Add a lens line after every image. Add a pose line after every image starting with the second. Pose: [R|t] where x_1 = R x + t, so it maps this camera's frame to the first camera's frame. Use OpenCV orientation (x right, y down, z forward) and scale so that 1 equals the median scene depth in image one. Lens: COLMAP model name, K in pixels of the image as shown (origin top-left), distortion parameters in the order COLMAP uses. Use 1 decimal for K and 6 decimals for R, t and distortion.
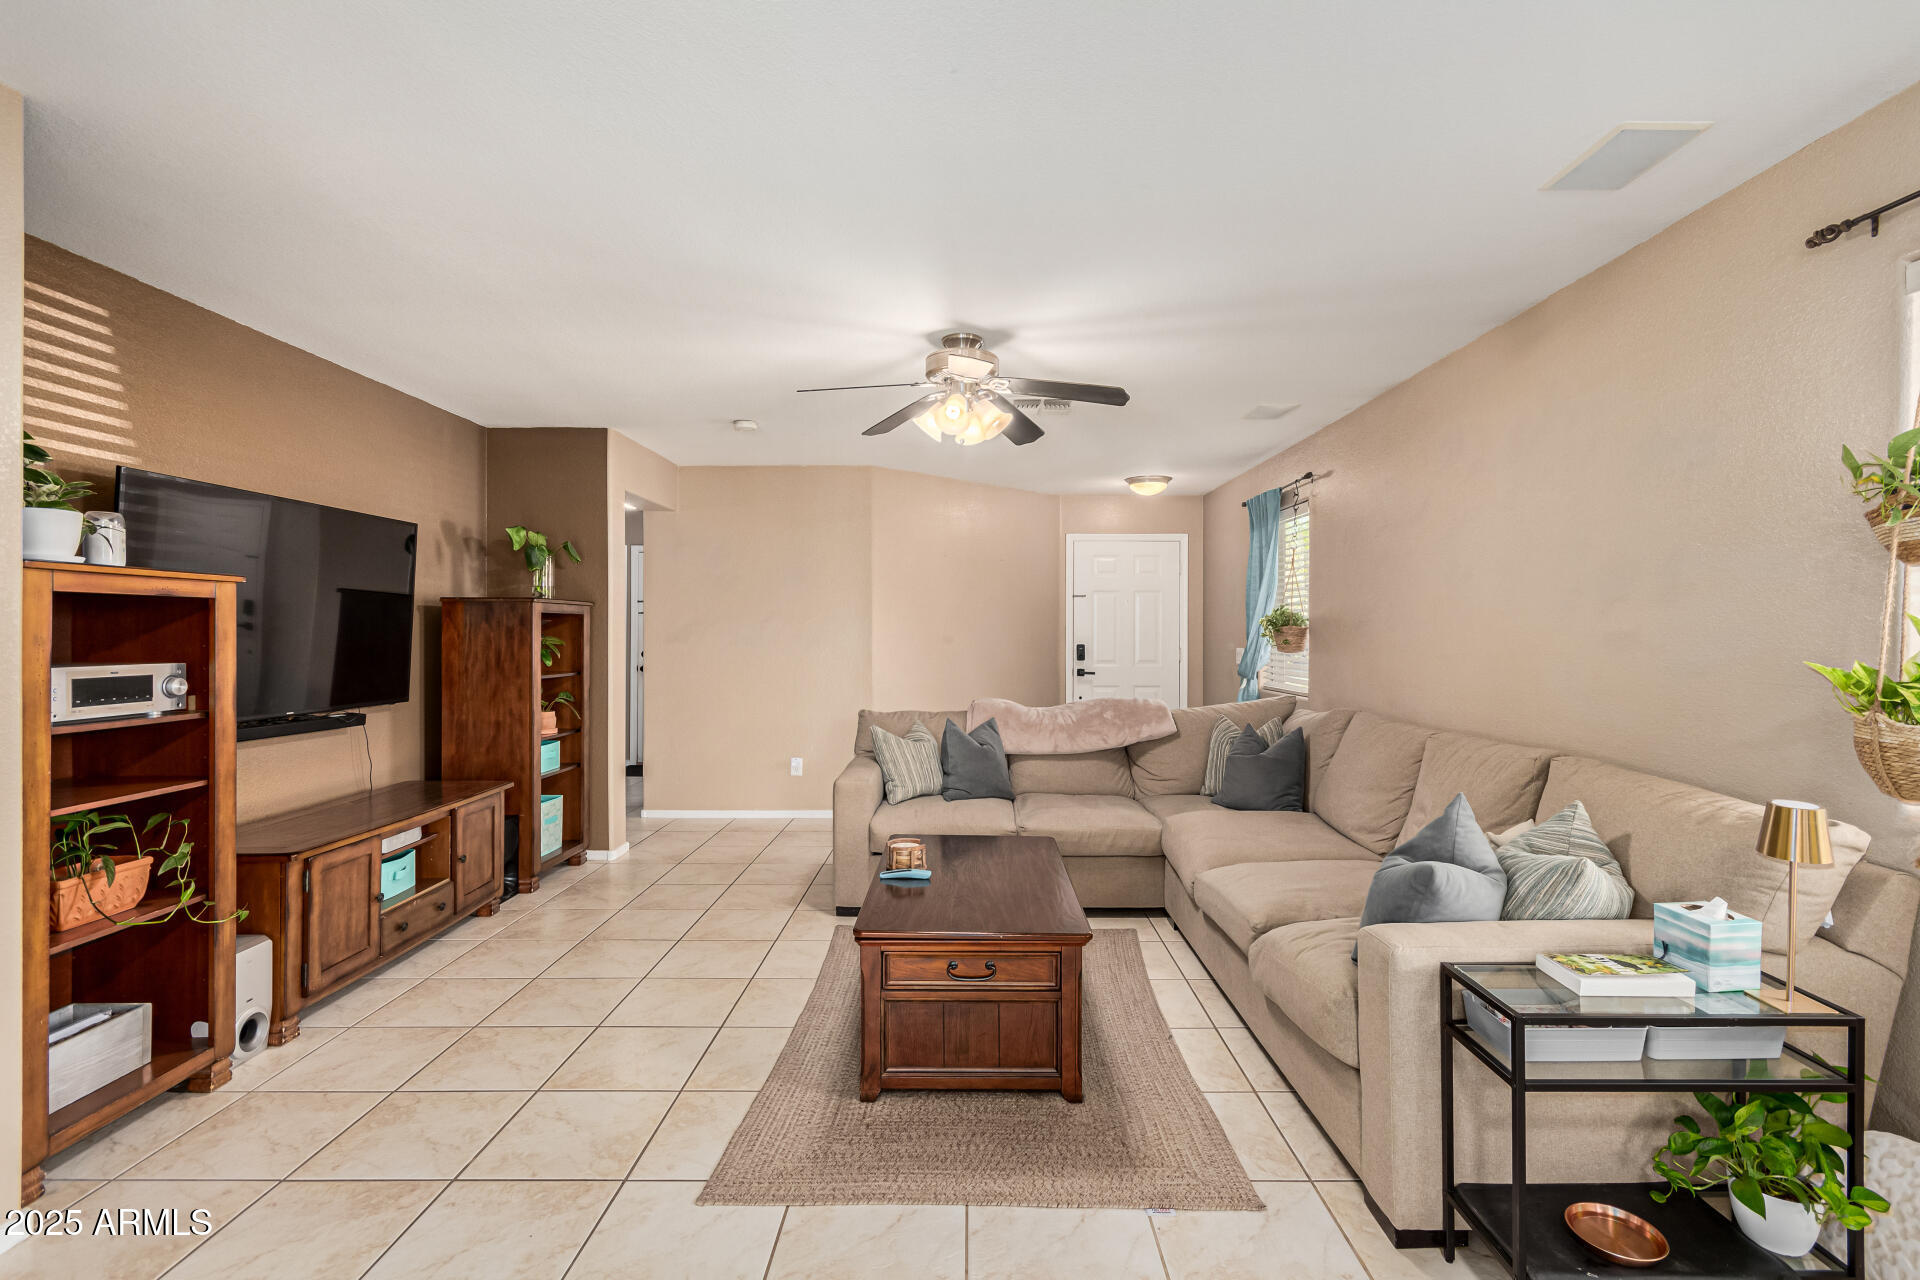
lens RADIAL K [[884.0, 0, 966.0], [0, 884.0, 637.9], [0, 0, 1]] dist [0.002627, 0.000165]
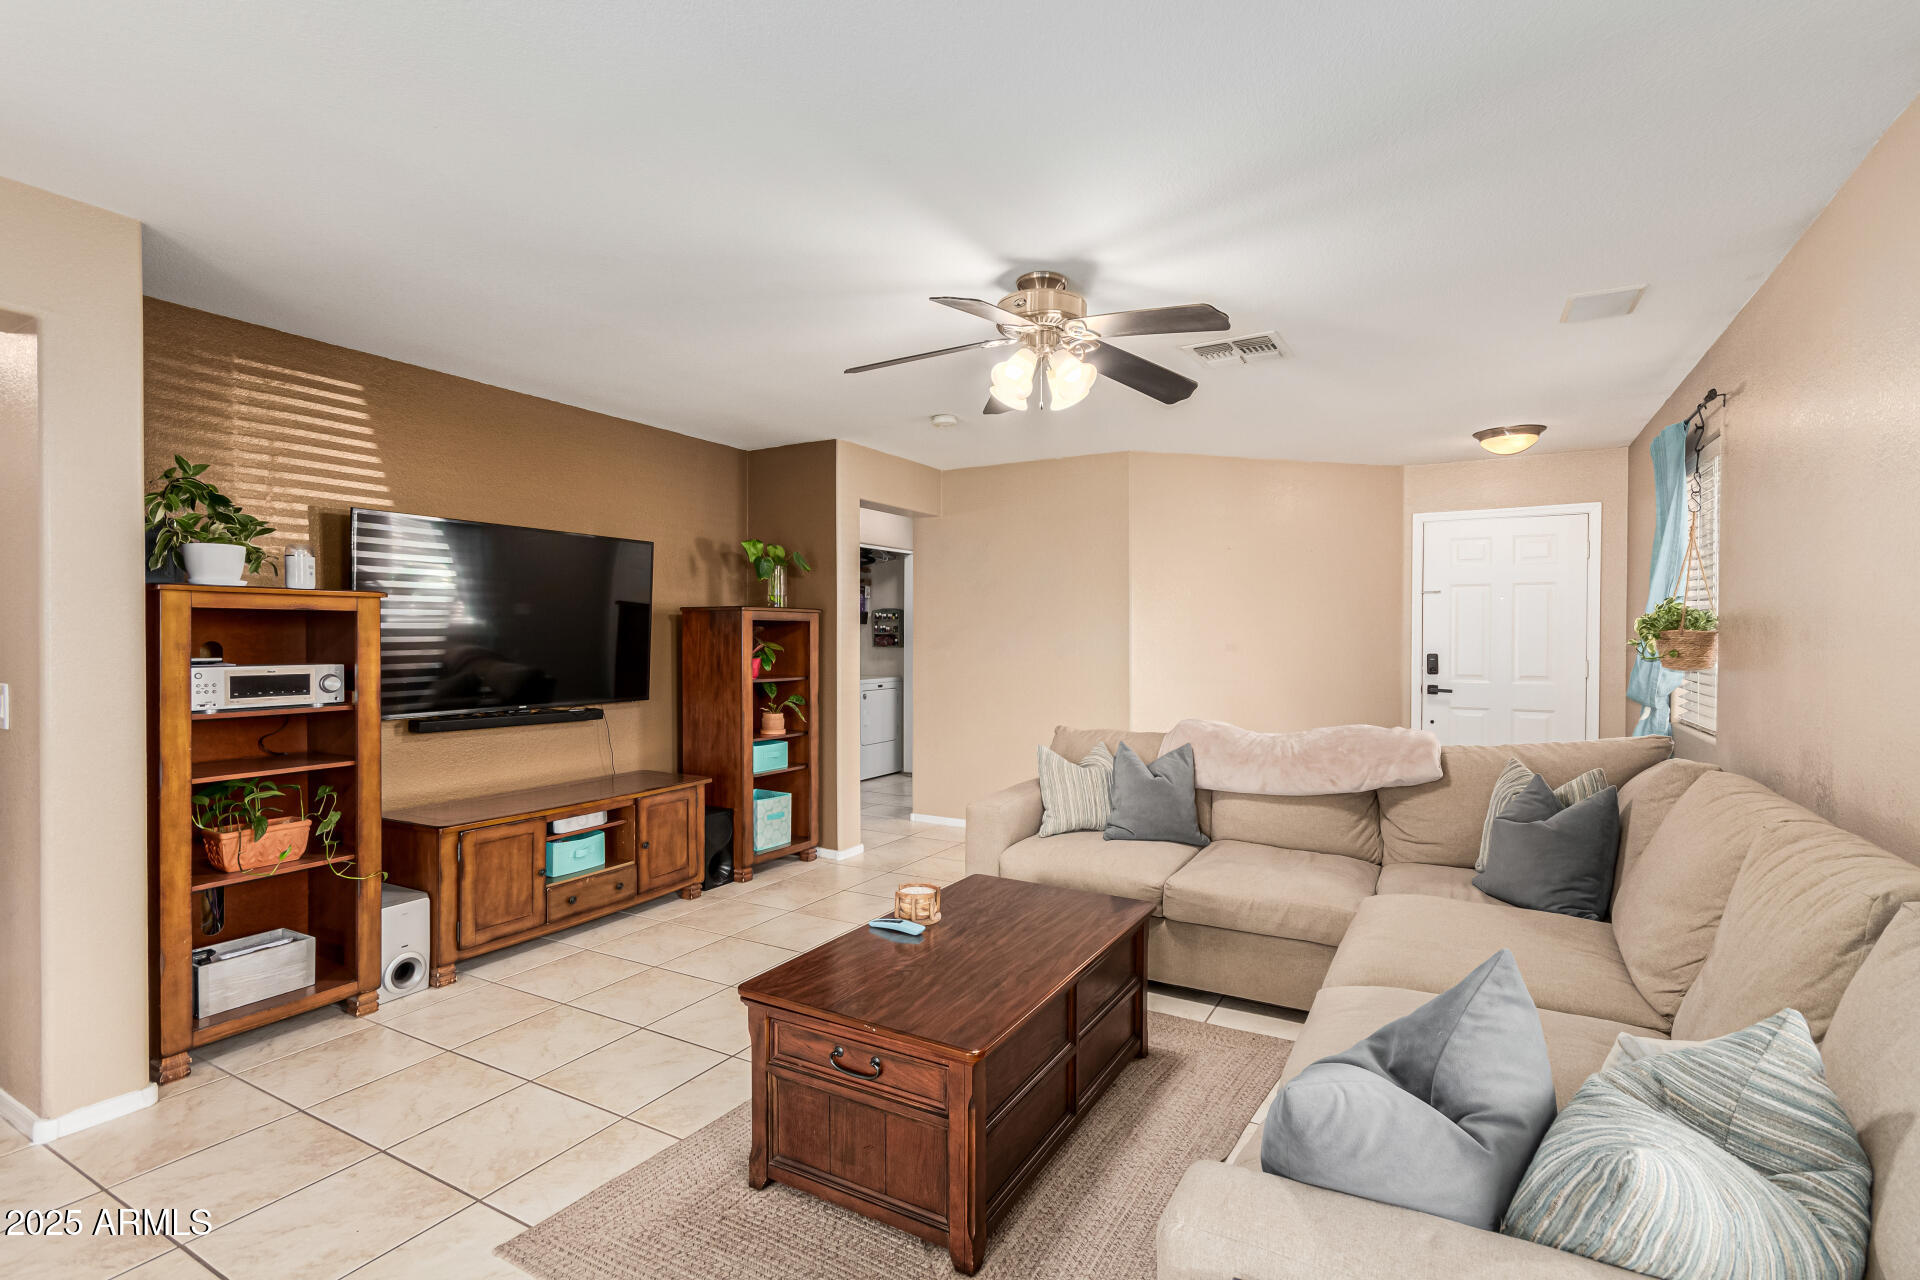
lens RADIAL K [[891.7, 0, 965.5], [0, 891.7, 652.9], [0, 0, 1]] dist [0.002152, 0.000088]
pose [[0.875221, 0.008472, -0.483649, 0.326490], [-0.003083, 0.999924, 0.011936, -0.003378], [0.483713, -0.008956, 0.875181, 0.235415]]
